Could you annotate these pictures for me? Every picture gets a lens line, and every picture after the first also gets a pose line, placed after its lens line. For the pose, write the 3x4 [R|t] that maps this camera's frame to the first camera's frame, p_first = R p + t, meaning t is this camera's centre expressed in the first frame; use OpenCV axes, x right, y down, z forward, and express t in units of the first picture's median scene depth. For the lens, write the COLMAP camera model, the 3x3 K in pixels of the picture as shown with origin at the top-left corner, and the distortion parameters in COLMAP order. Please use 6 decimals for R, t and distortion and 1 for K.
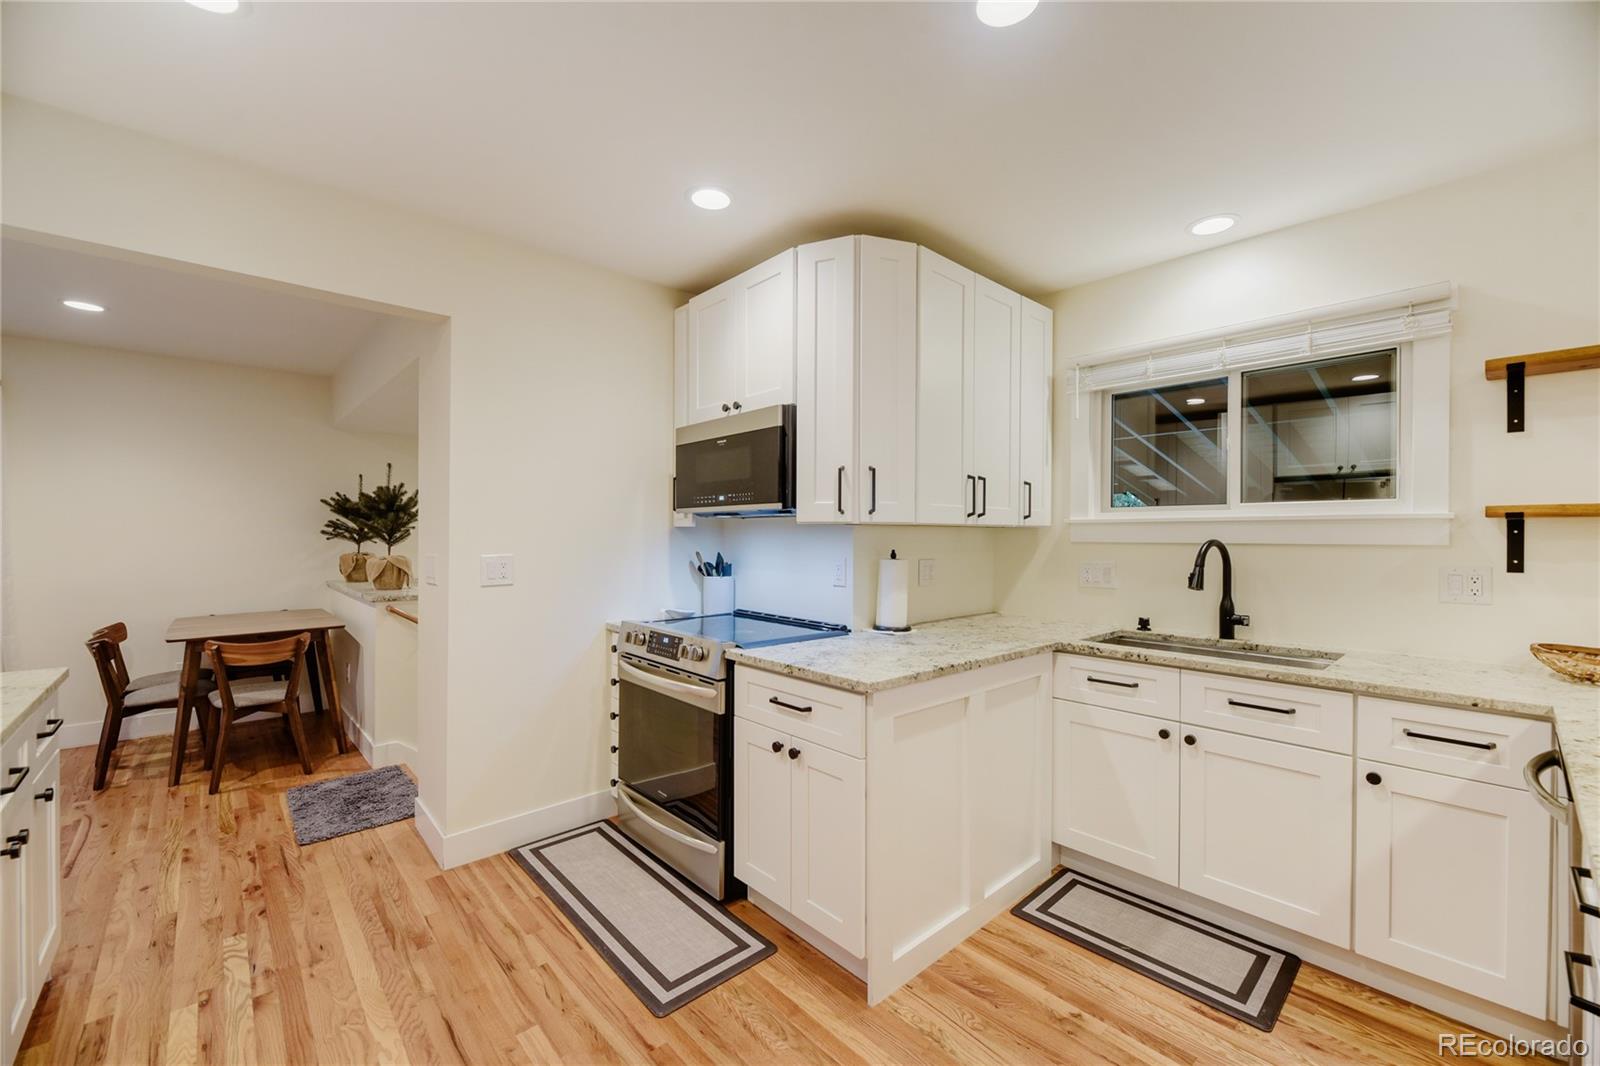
lens RADIAL K [[643.4, 0, 792.3], [0, 643.4, 532.0], [0, 0, 1]] dist [-0.001439, -0.000478]
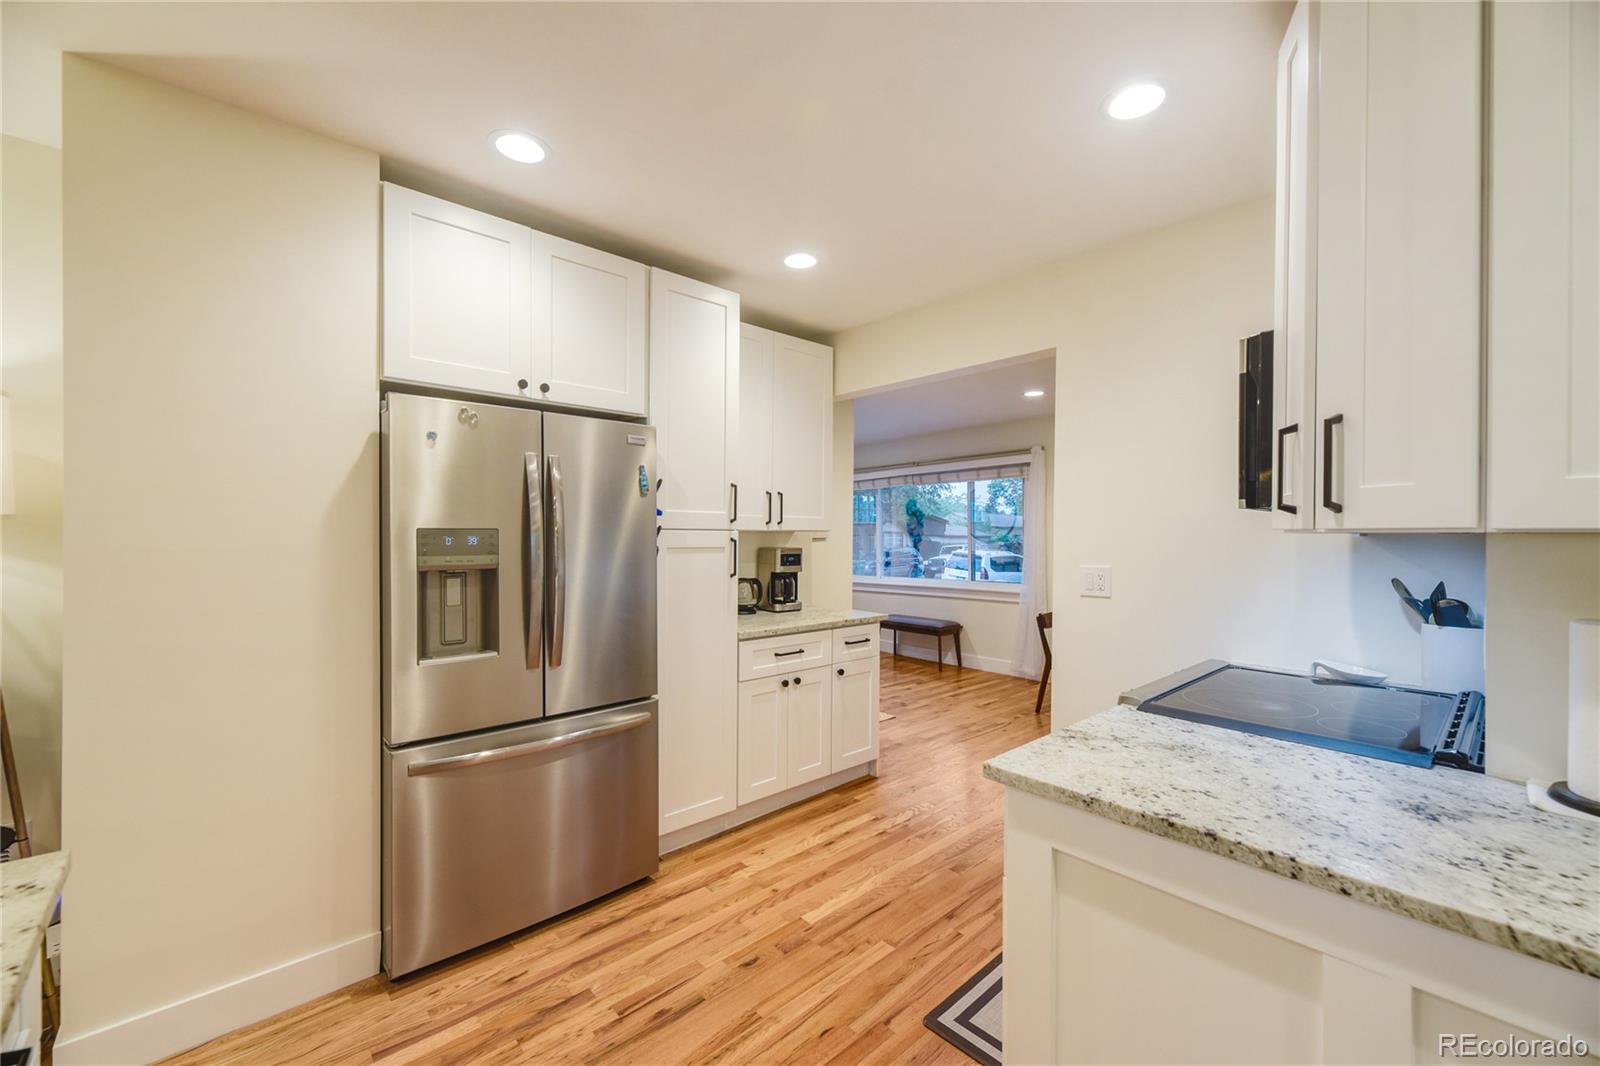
lens RADIAL K [[643.4, 0, 809.6], [0, 643.4, 536.5], [0, 0, 1]] dist [-0.001439, -0.000478]
pose [[0.018198, -0.008886, -0.999795, 0.572959], [-0.004762, 0.999948, -0.008974, -0.002195], [0.999823, 0.004925, 0.018155, 0.562316]]
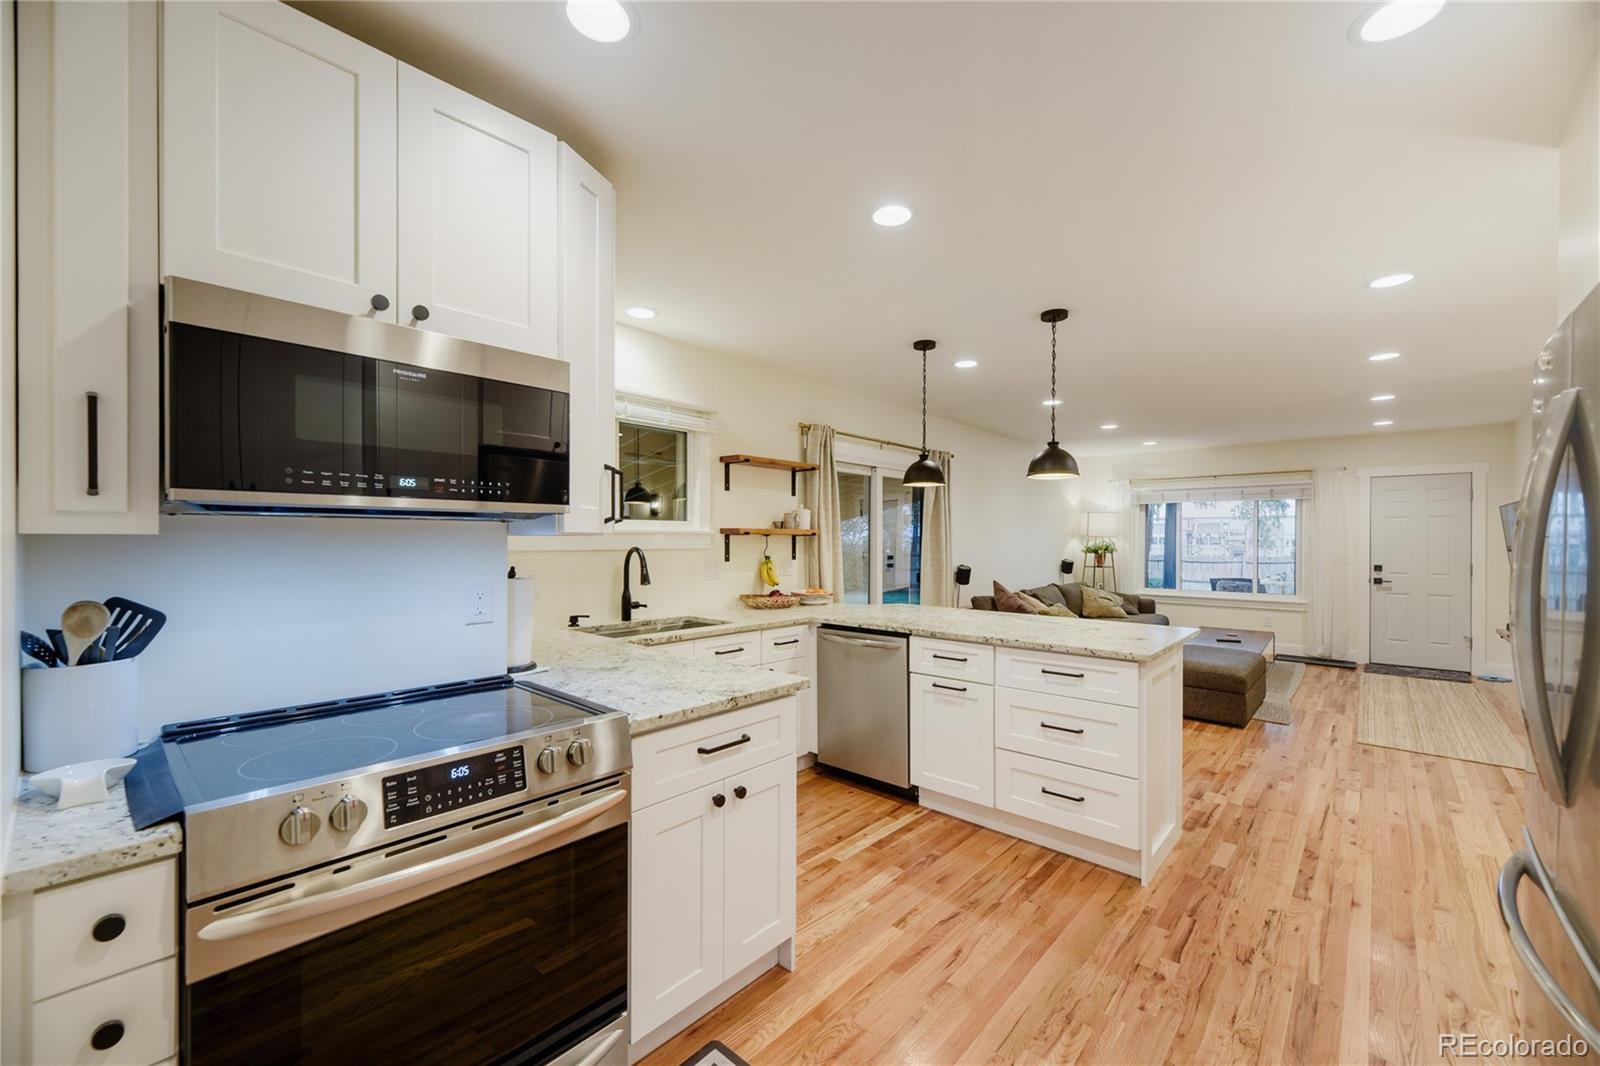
lens RADIAL K [[643.4, 0, 792.7], [0, 643.4, 537.4], [0, 0, 1]] dist [-0.001439, -0.000478]
pose [[-0.095974, -0.001787, 0.995382, -0.716257], [-0.006206, 0.999980, 0.001196, -0.012443], [-0.995364, -0.006063, -0.095983, 0.805858]]
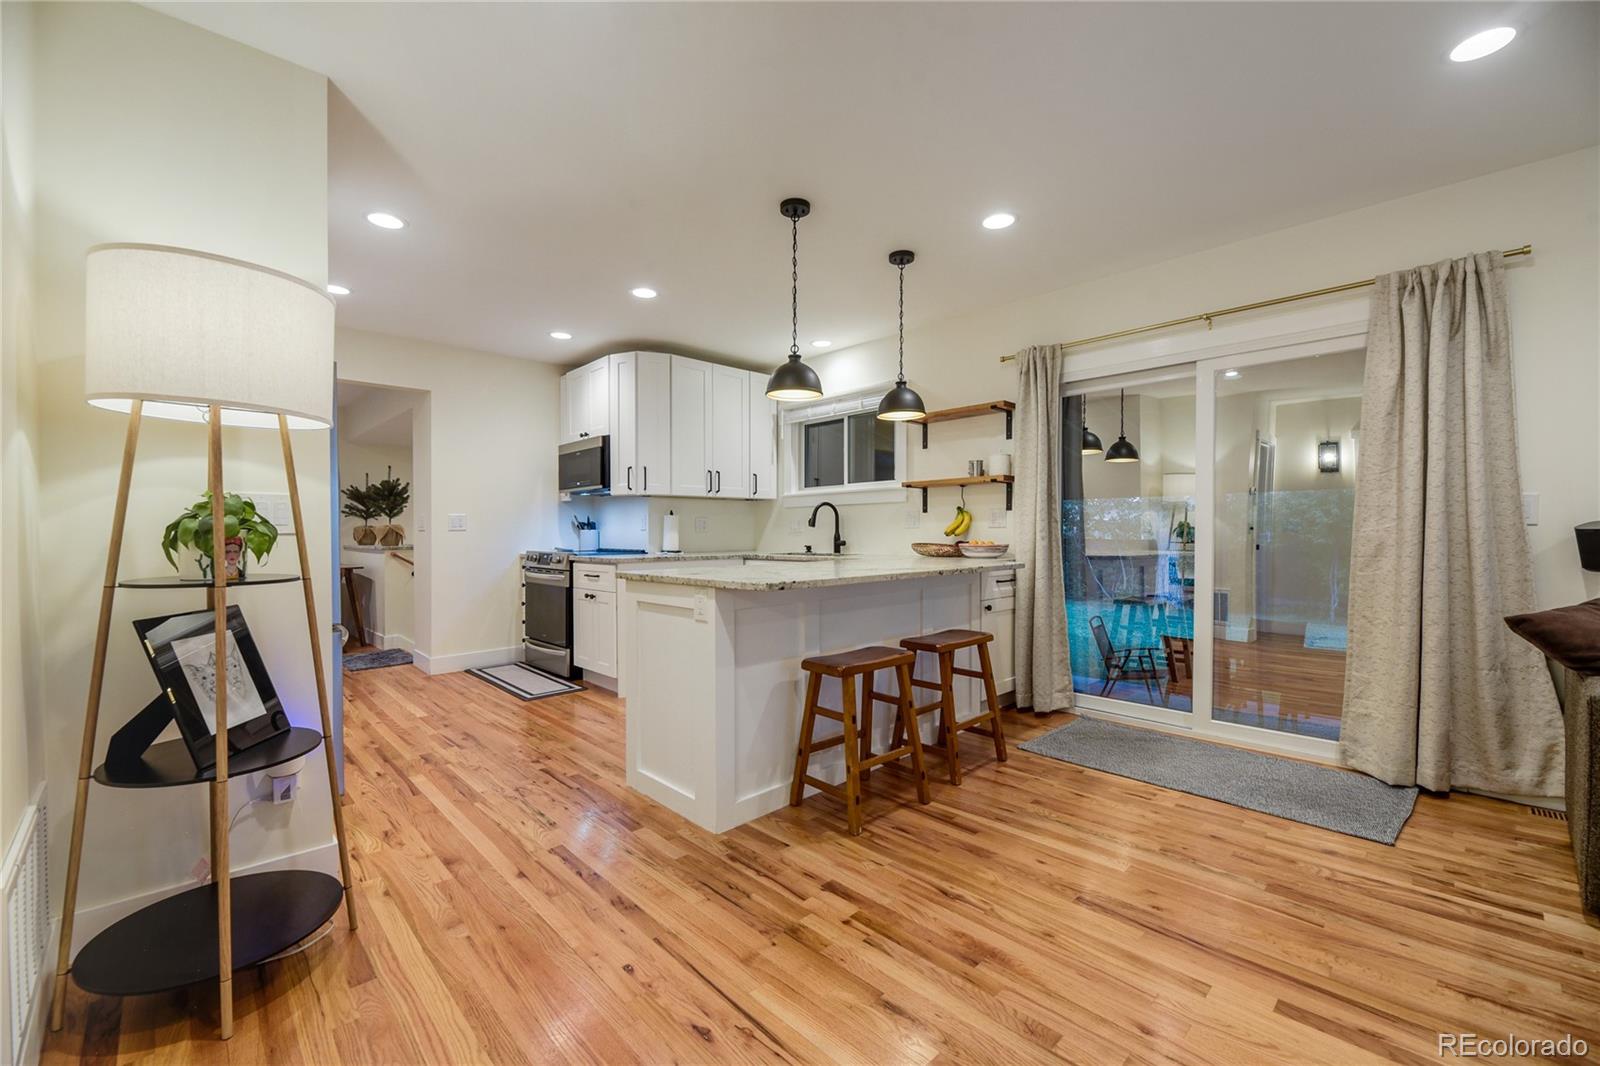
lens RADIAL K [[643.4, 0, 798.6], [0, 643.4, 530.7], [0, 0, 1]] dist [-0.001439, -0.000478]
pose [[0.999224, -0.010239, 0.038027, 0.499484], [0.010155, 0.999946, 0.002396, 0.094621], [-0.038050, -0.002008, 0.999274, -0.980818]]
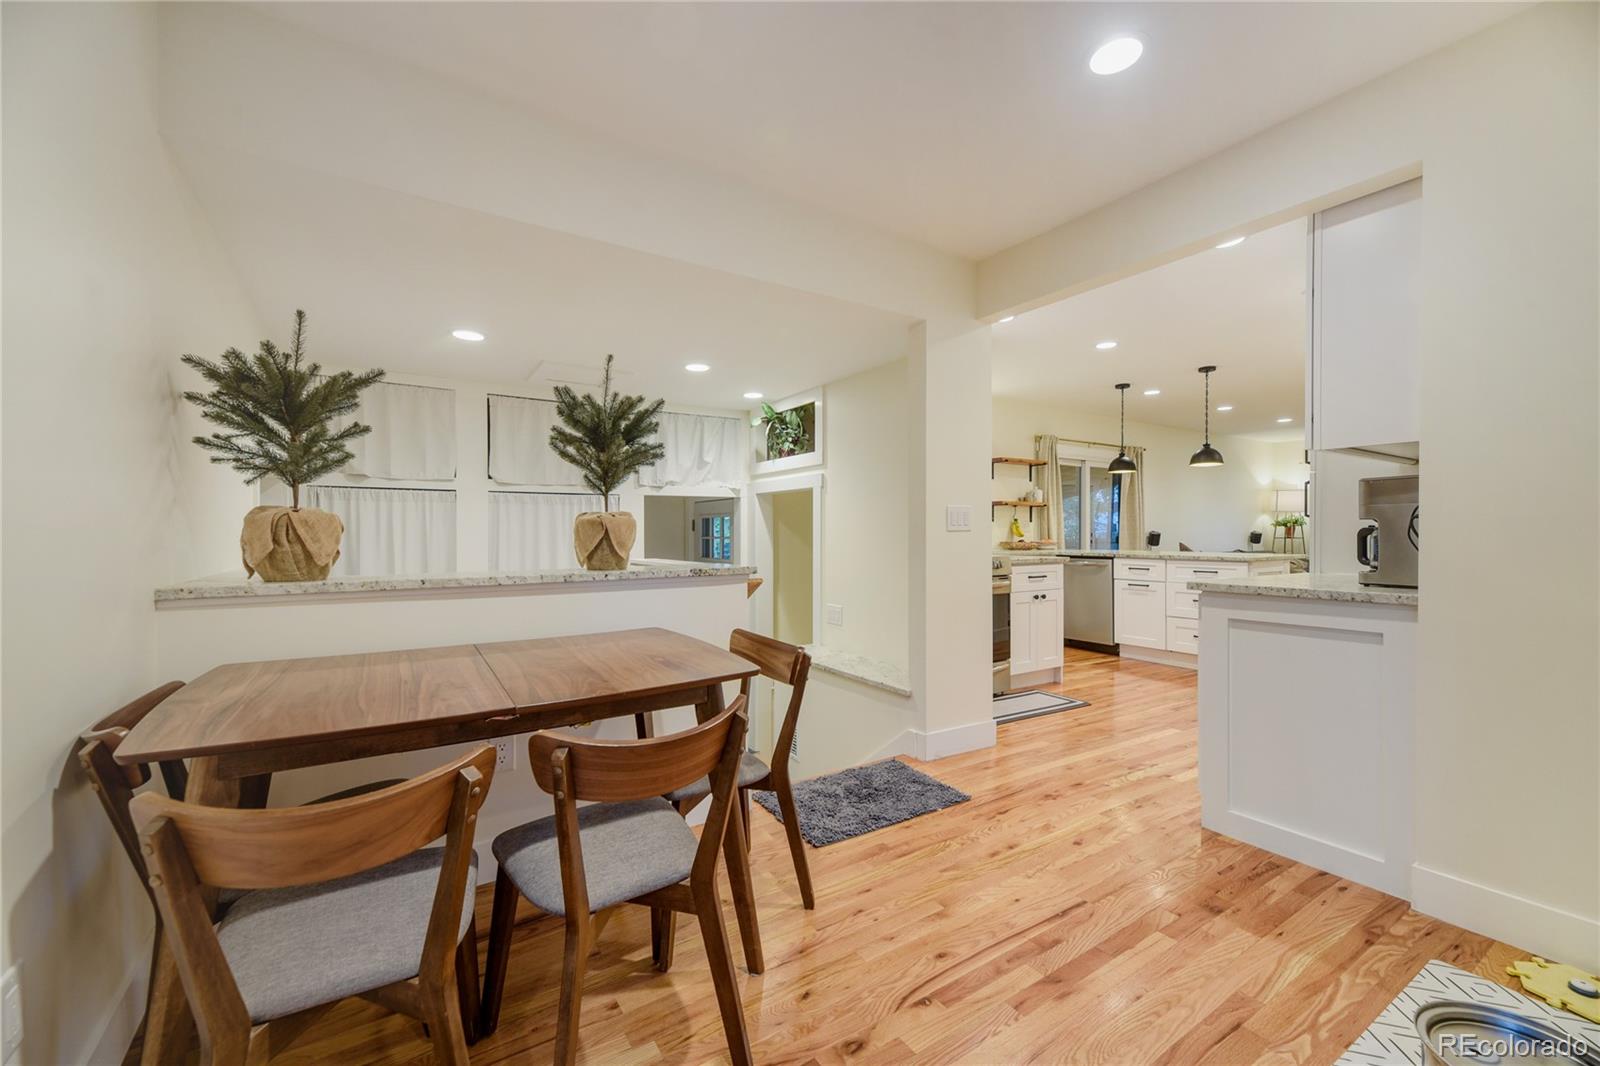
lens RADIAL K [[643.4, 0, 790.7], [0, 643.4, 537.7], [0, 0, 1]] dist [-0.001439, -0.000478]
pose [[0.174748, -0.012814, 0.984530, -1.896241], [0.000866, 0.999917, 0.012860, 0.083829], [-0.984613, -0.001394, 0.174745, 1.175992]]
